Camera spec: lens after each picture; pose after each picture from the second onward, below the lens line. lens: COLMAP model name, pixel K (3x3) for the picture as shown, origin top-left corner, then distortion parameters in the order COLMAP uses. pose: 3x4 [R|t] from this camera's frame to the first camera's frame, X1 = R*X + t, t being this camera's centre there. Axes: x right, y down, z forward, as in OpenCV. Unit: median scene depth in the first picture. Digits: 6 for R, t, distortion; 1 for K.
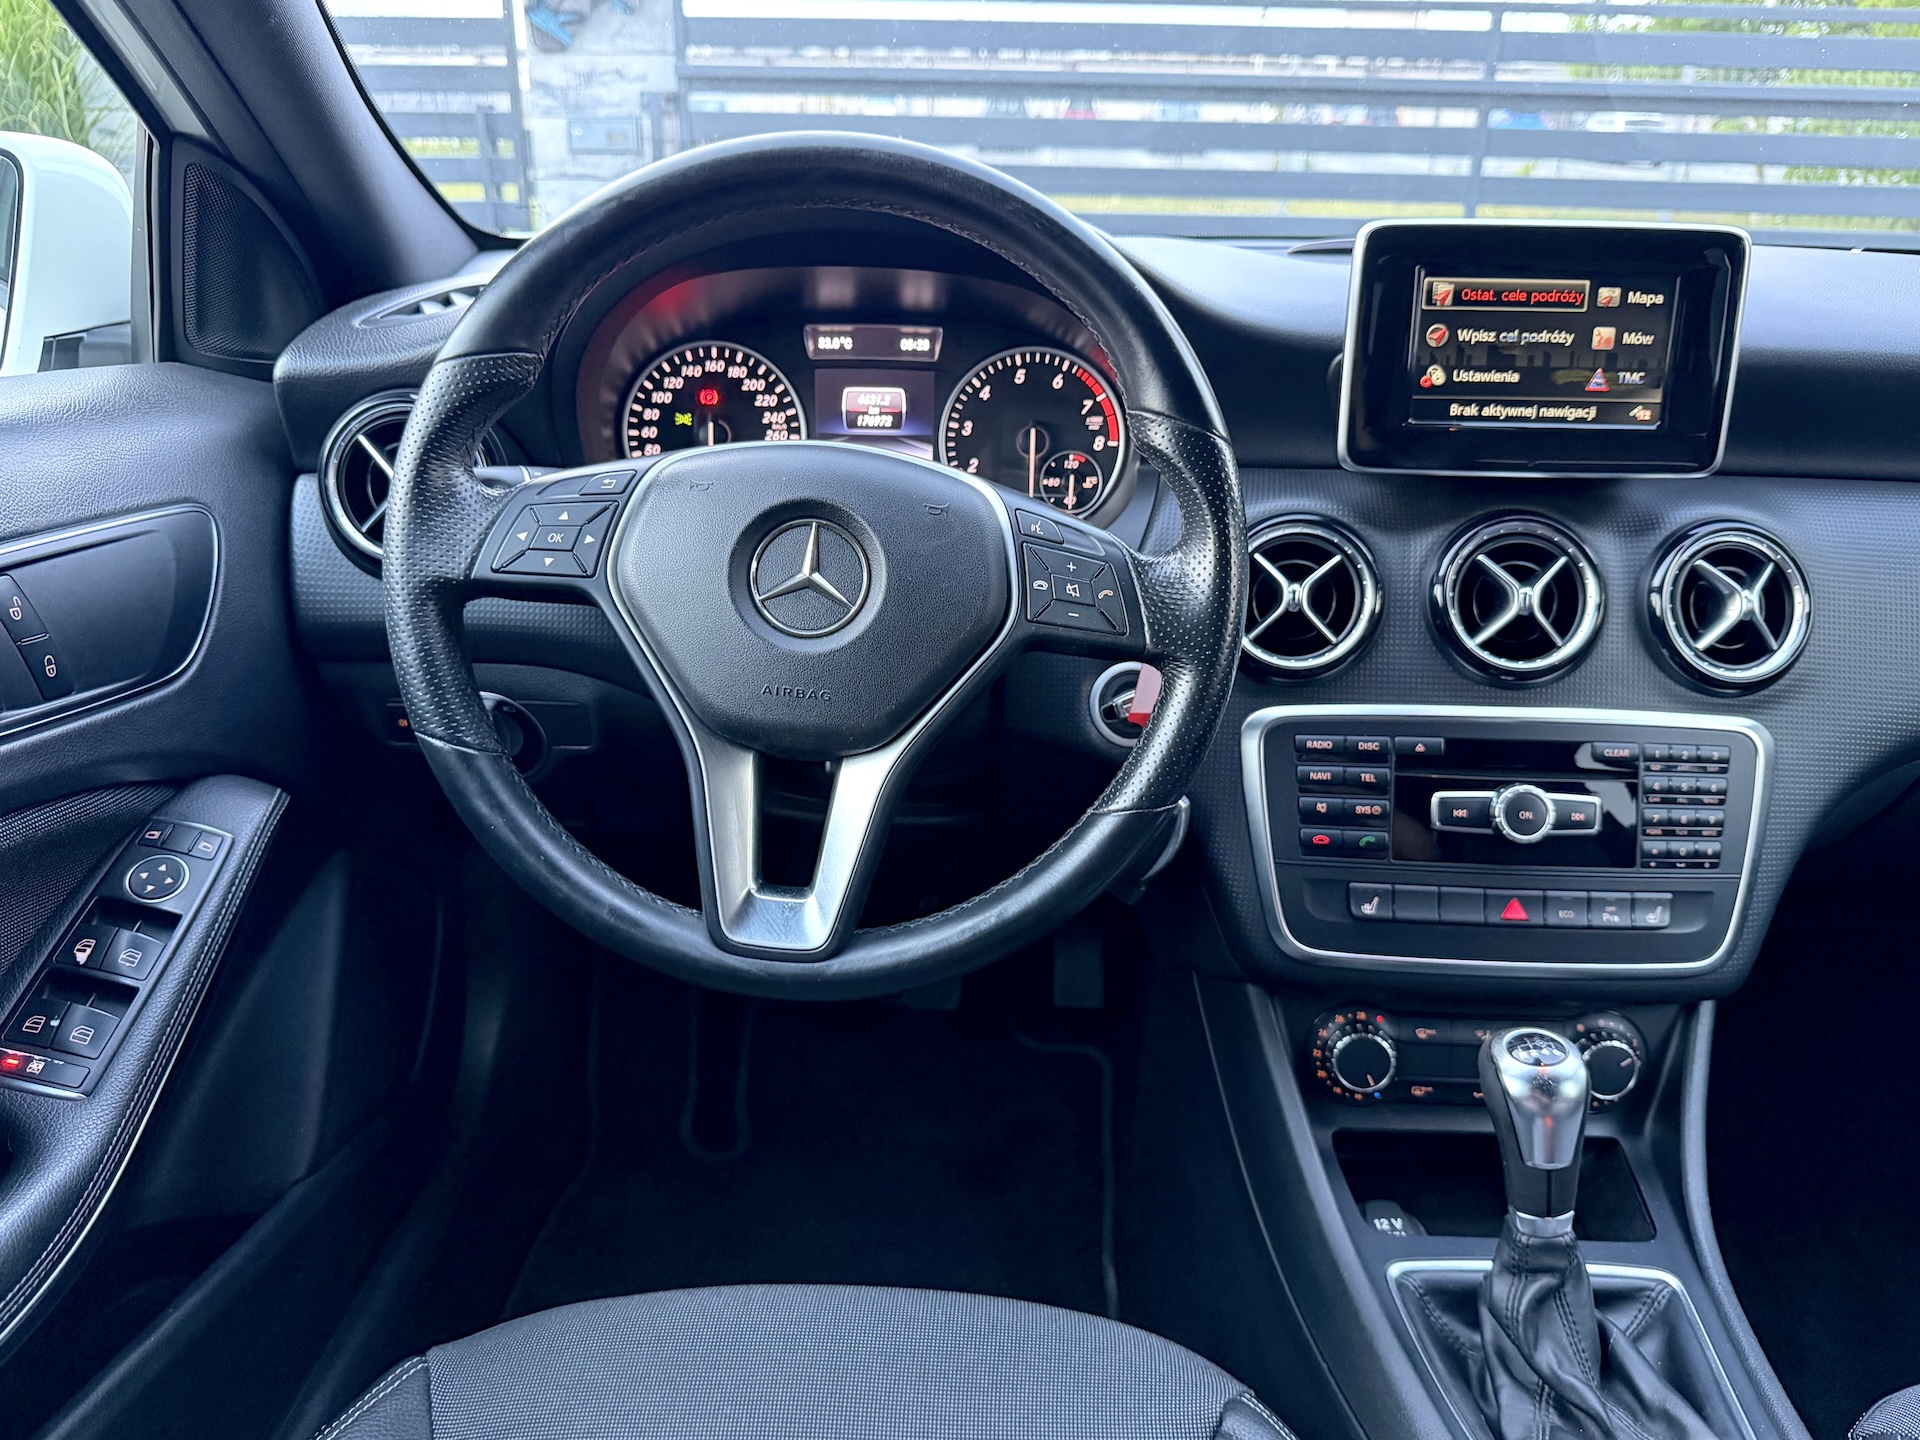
lens RADIAL K [[1448.1, 0, 956.2], [0, 1448.1, 715.4], [0, 0, 1]] dist [0.079777, -0.152708]
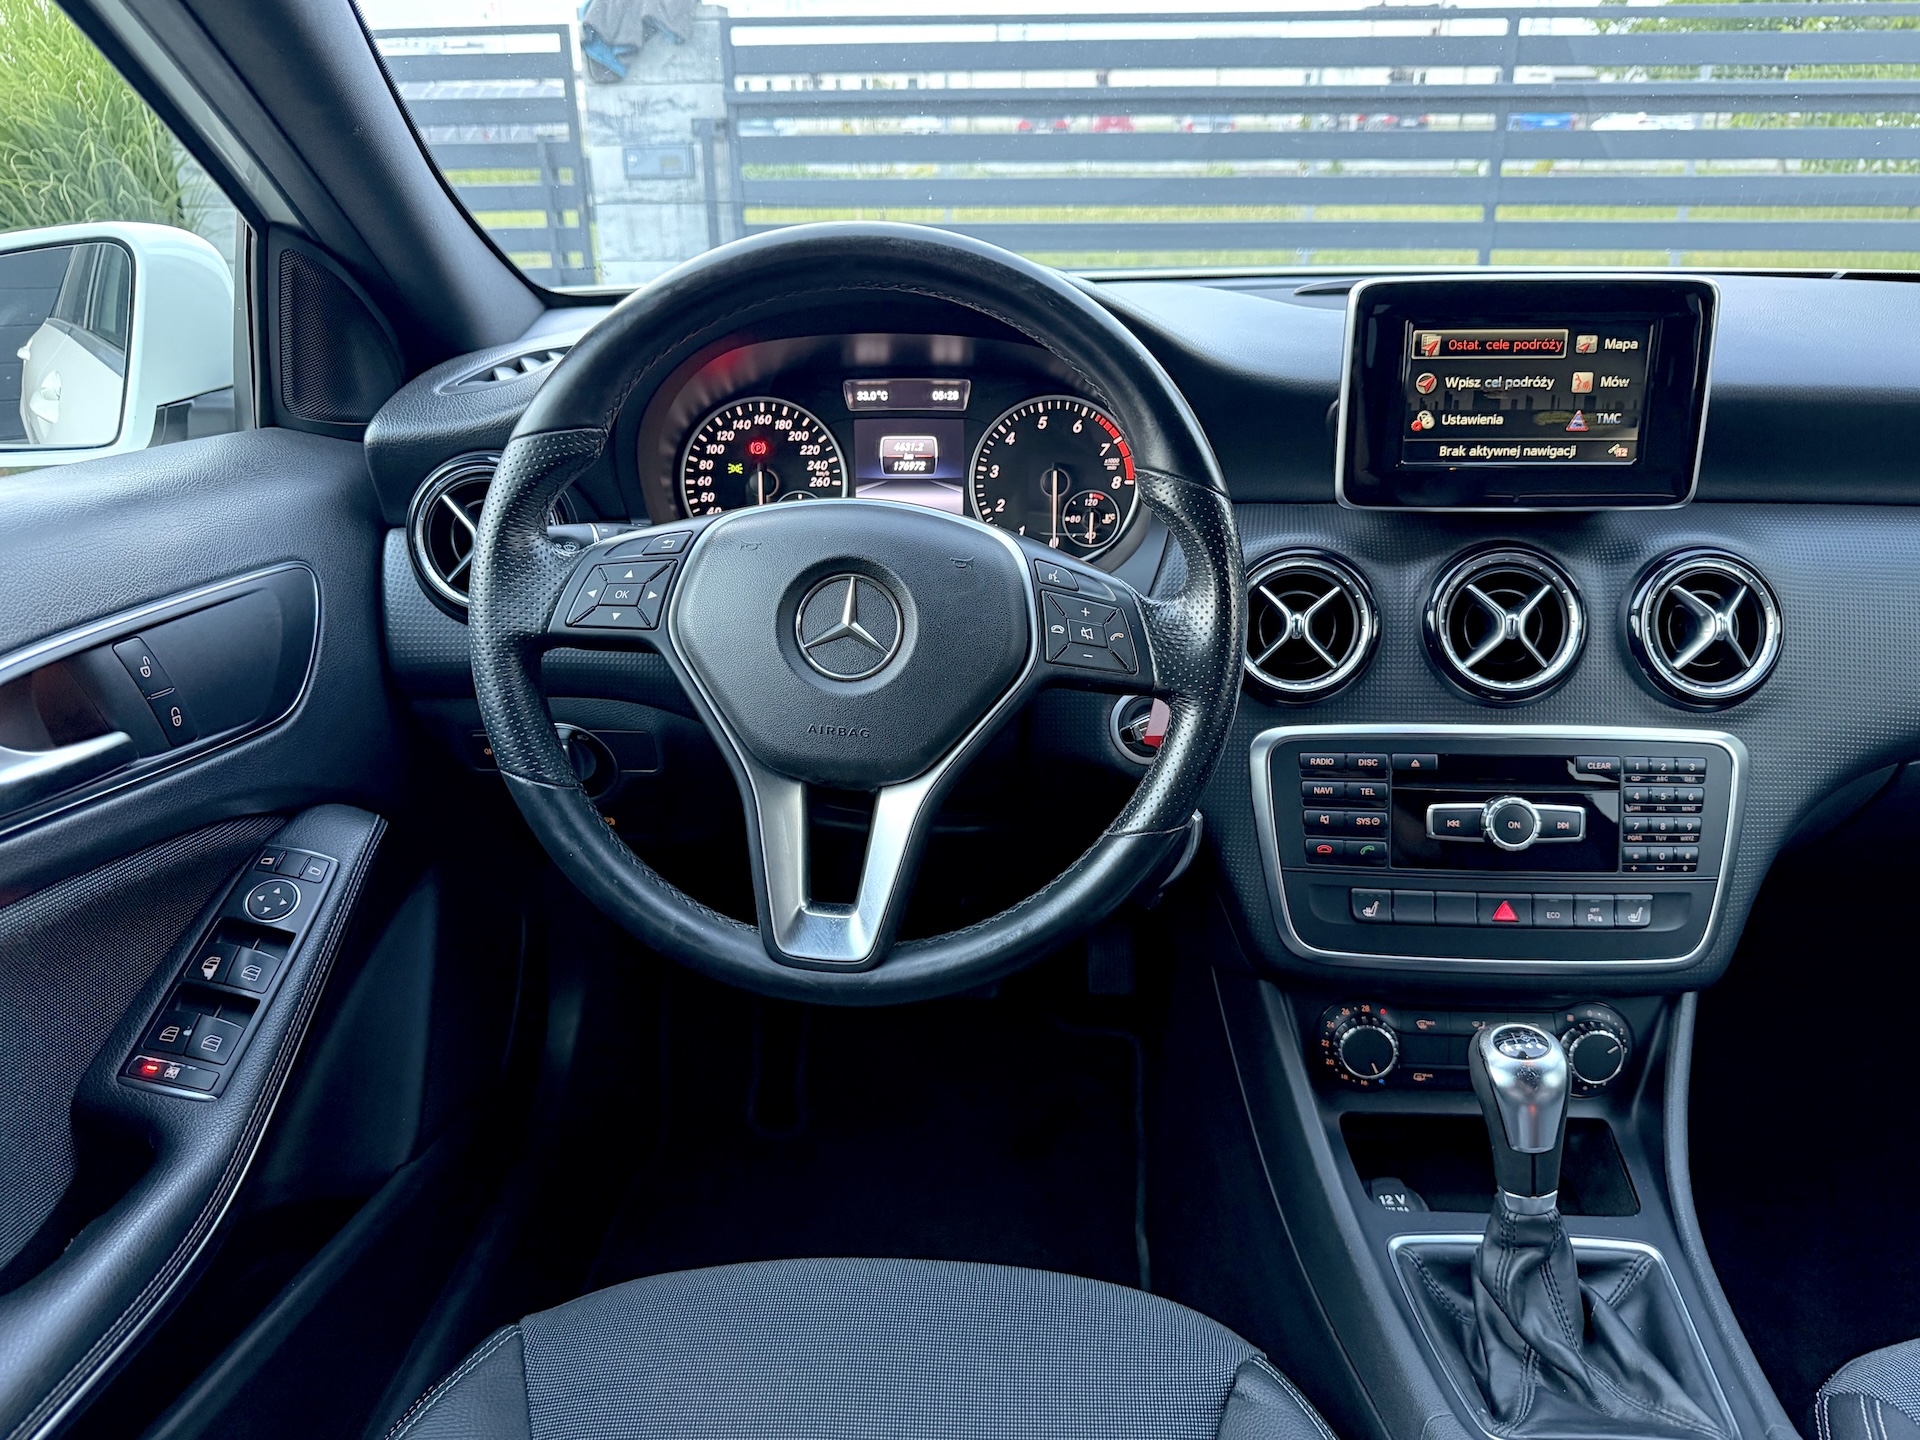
lens RADIAL K [[1382.2, 0, 960.0], [0, 1382.2, 720.0], [0, 0, 1]] dist [0.100099, -0.193012]
pose [[0.999394, -0.015209, -0.031325, 0.012839], [0.015657, 0.999778, 0.014110, -0.030189], [0.031103, -0.014592, 0.999410, -0.046820]]
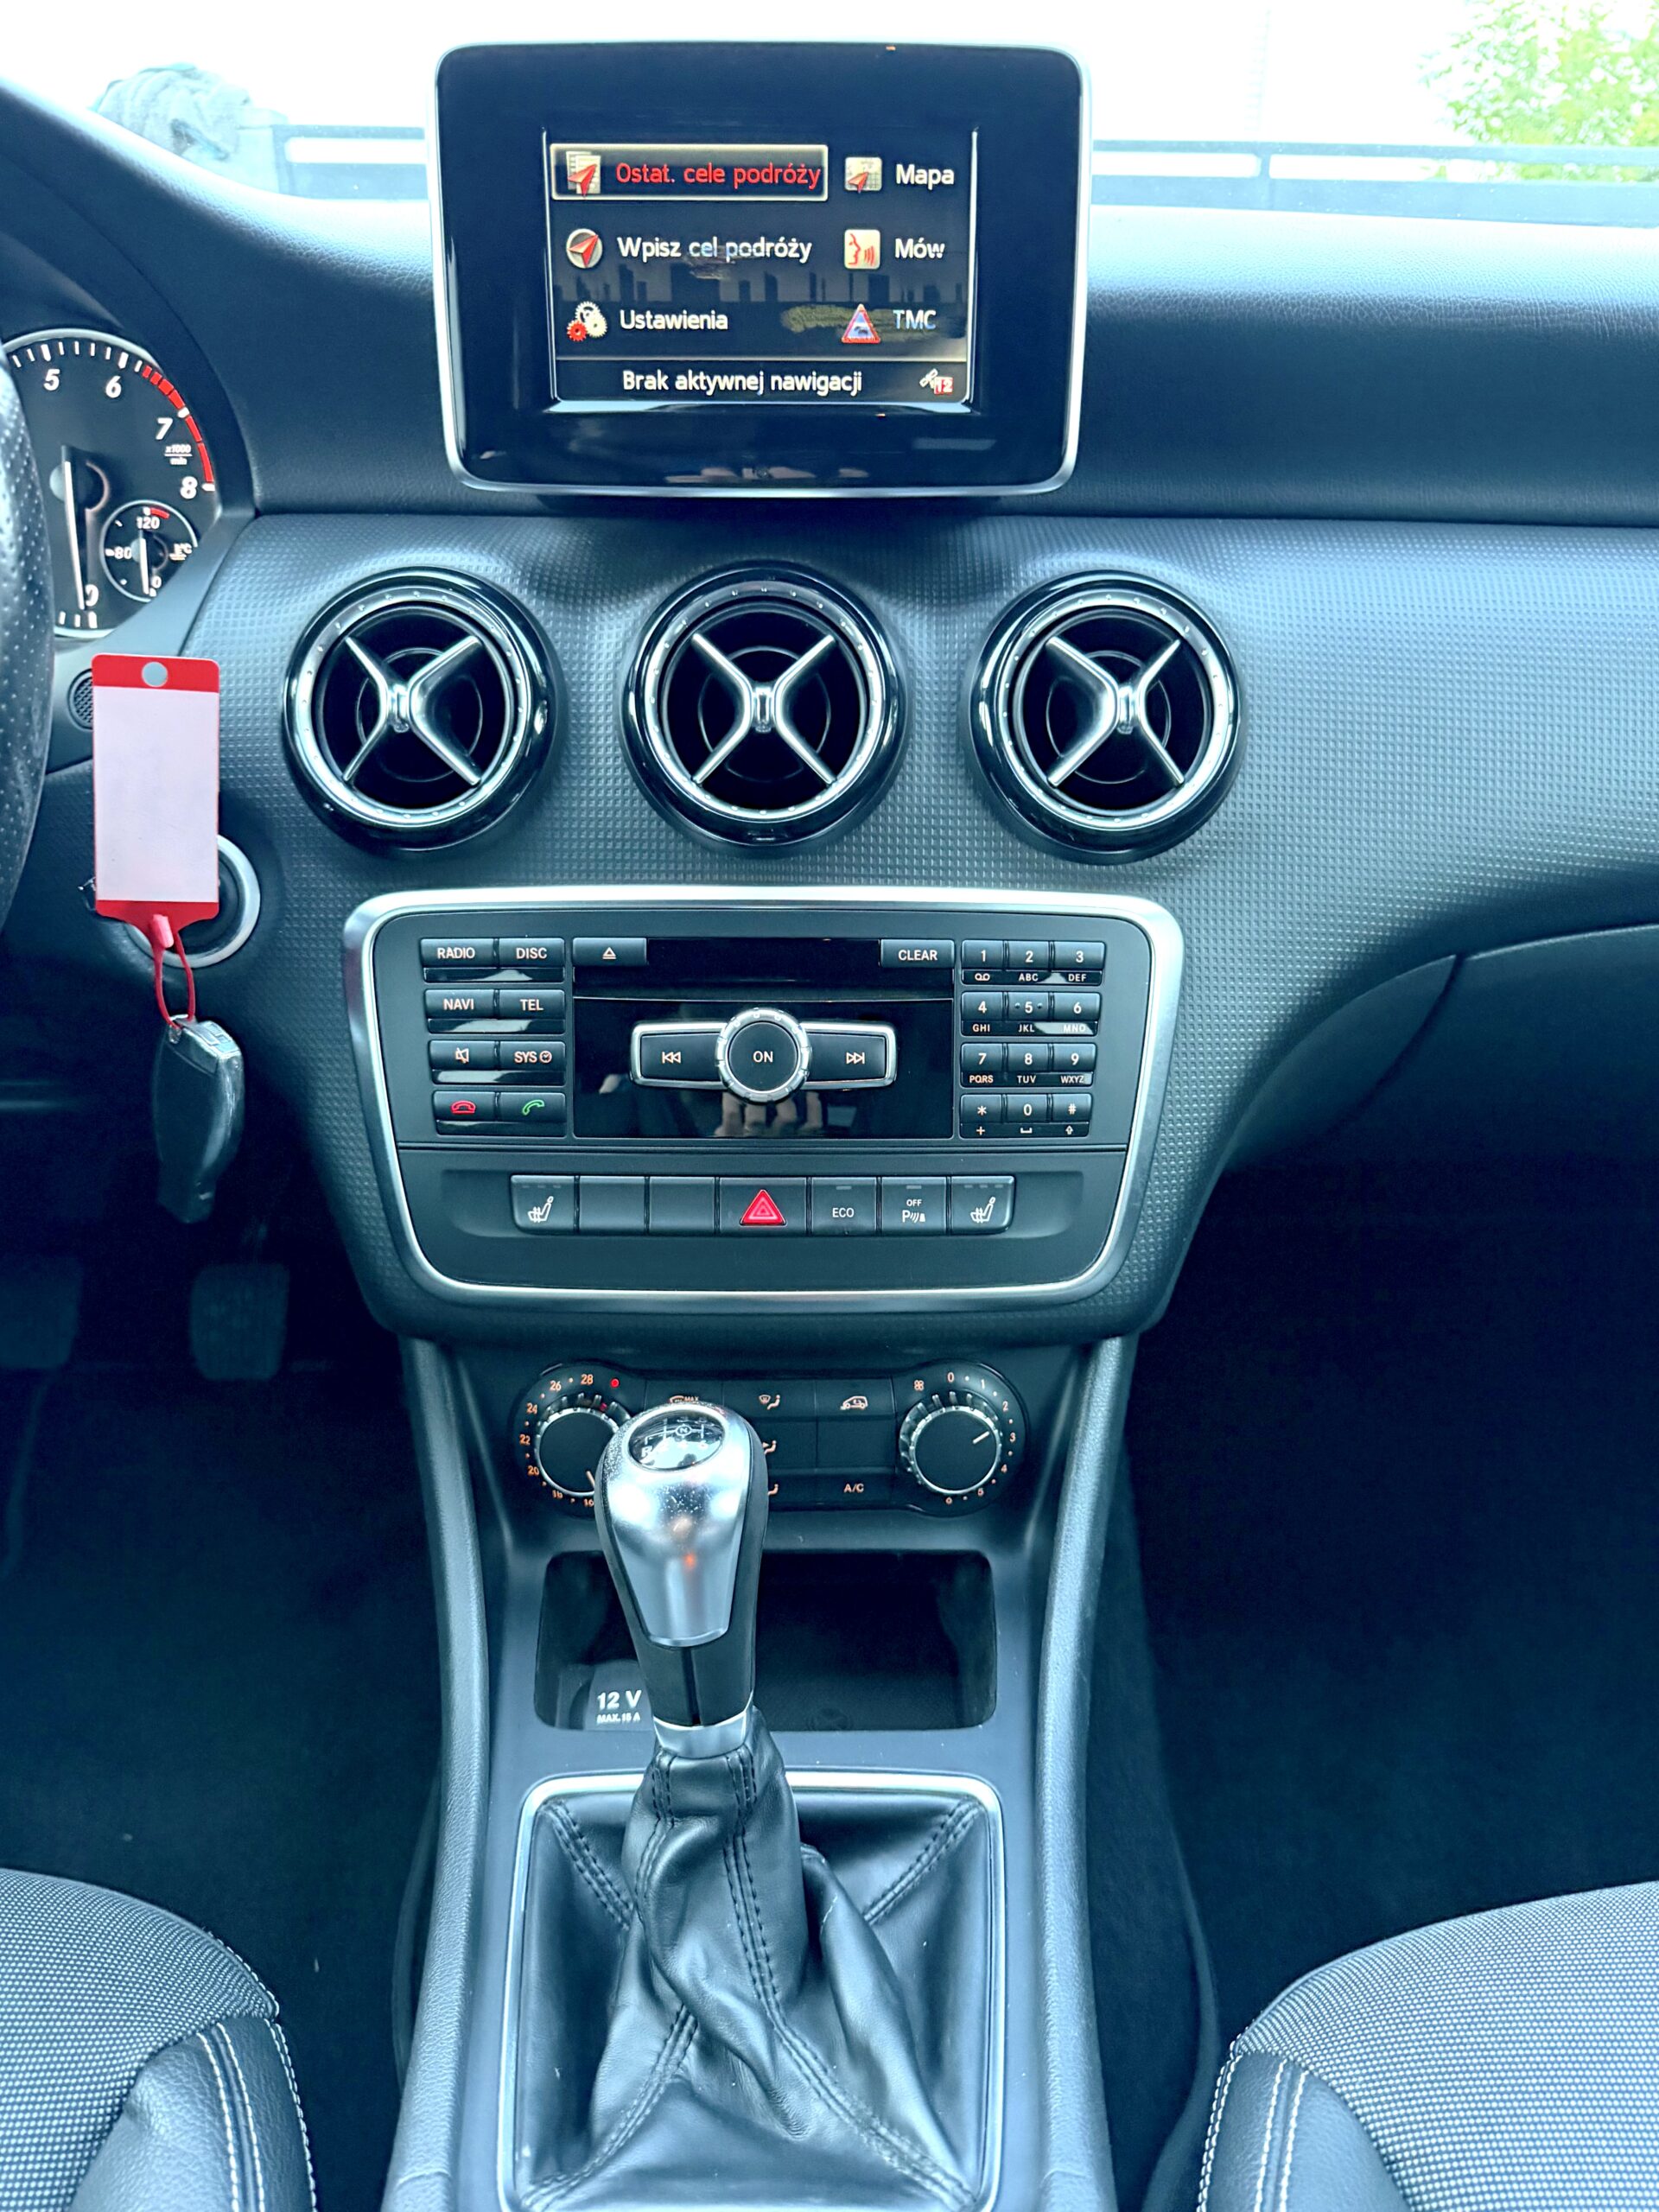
lens RADIAL K [[1592.4, 0, 819.4], [0, 1592.4, 1106.5], [0, 0, 1]] dist [0.100099, -0.193012]
pose [[0.999365, -0.023535, 0.026764, 0.390181], [0.021856, 0.997874, 0.061396, 0.047615], [-0.028152, -0.060772, 0.997755, 0.319036]]
